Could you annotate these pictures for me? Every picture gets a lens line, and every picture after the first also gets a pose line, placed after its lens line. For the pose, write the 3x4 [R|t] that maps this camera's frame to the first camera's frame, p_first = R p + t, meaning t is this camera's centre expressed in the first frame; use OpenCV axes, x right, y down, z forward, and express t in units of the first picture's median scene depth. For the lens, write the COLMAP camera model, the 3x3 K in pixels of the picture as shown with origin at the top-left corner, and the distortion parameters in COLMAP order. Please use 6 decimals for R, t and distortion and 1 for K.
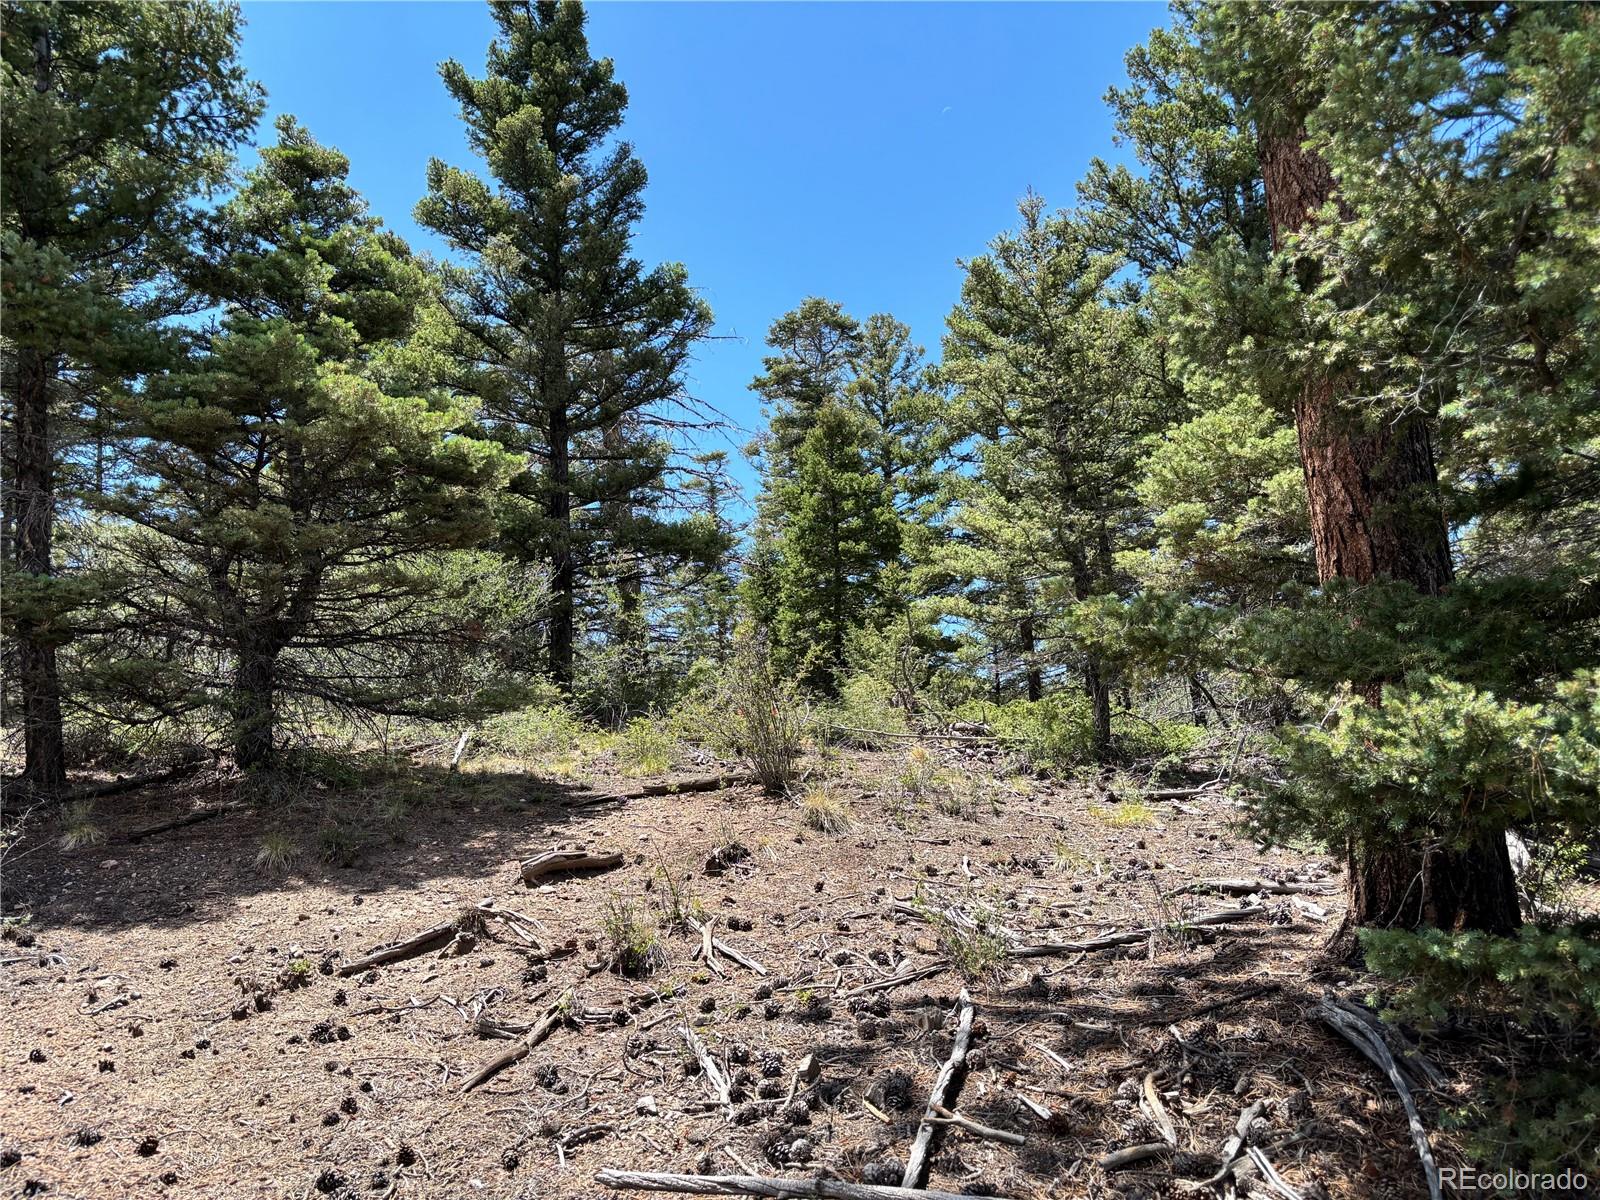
lens RADIAL K [[1231.9, 0, 802.3], [0, 1231.9, 600.4], [0, 0, 1]] dist [-0.002620, -0.002930]
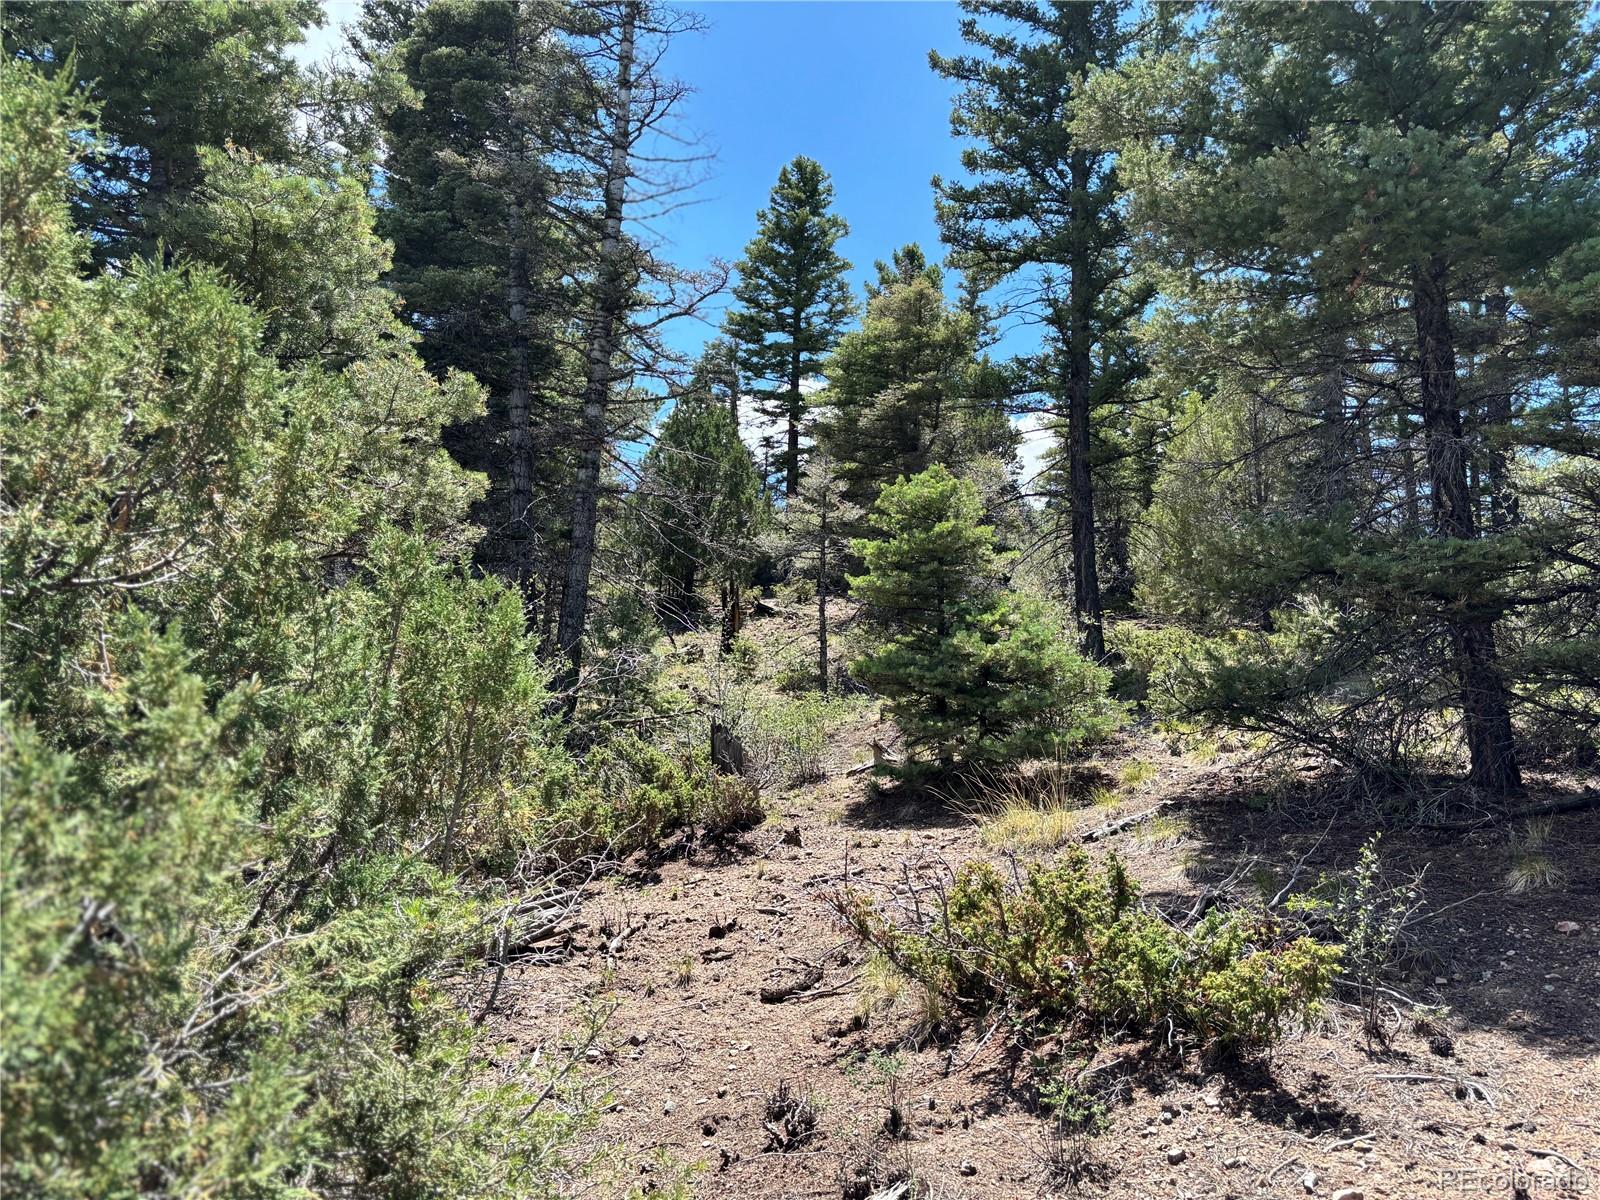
lens RADIAL K [[1231.9, 0, 803.4], [0, 1231.9, 601.0], [0, 0, 1]] dist [-0.002620, -0.002930]
pose [[0.455675, -0.065525, -0.887731, -0.136297], [0.099278, 0.994806, -0.022468, -0.005431], [0.884593, -0.077894, 0.459813, 0.341101]]
